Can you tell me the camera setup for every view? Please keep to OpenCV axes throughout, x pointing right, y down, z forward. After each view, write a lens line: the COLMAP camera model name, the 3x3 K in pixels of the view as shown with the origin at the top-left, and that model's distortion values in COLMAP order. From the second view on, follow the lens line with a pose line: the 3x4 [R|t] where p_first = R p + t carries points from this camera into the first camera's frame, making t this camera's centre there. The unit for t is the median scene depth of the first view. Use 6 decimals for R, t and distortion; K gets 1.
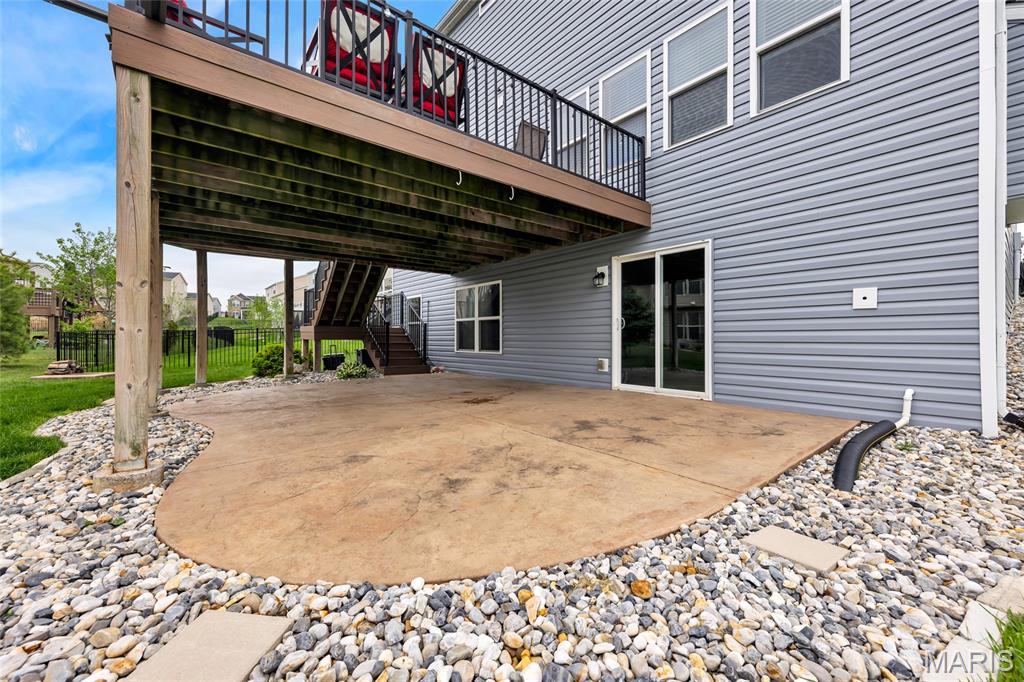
lens RADIAL K [[412.6, 0, 513.6], [0, 412.6, 335.9], [0, 0, 1]] dist [0.007829, 0.000085]
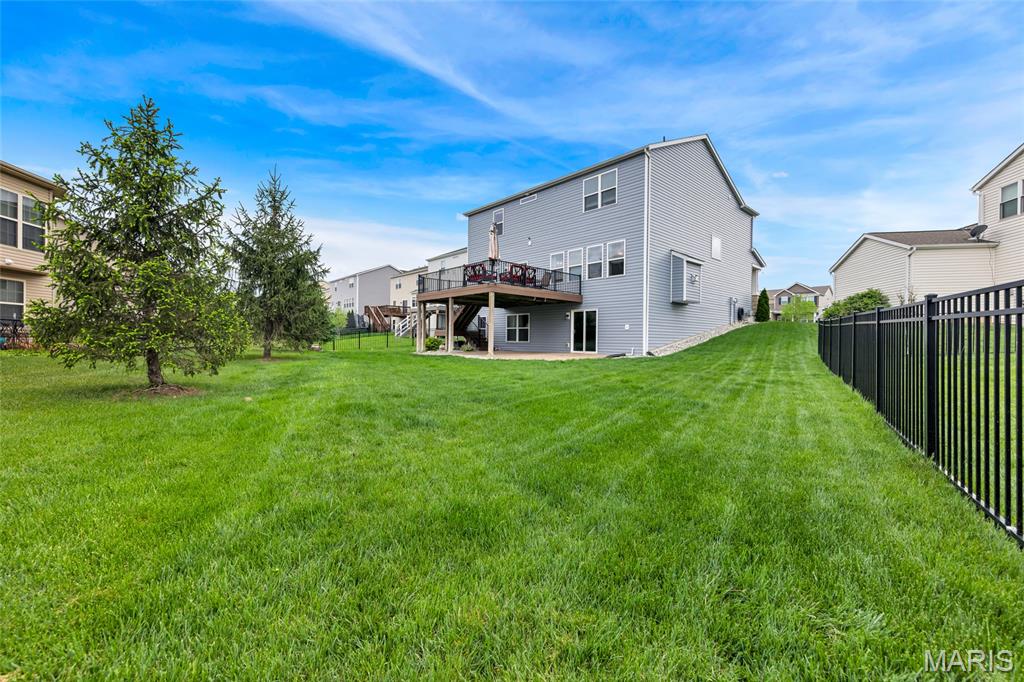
lens RADIAL K [[412.6, 0, 513.6], [0, 412.6, 335.9], [0, 0, 1]] dist [0.007829, 0.000085]
pose [[0.998014, 0.011705, 0.061895, -0.407184], [-0.011691, 0.999931, -0.000595, 0.010761], [-0.061897, -0.000130, 0.998083, -2.204862]]
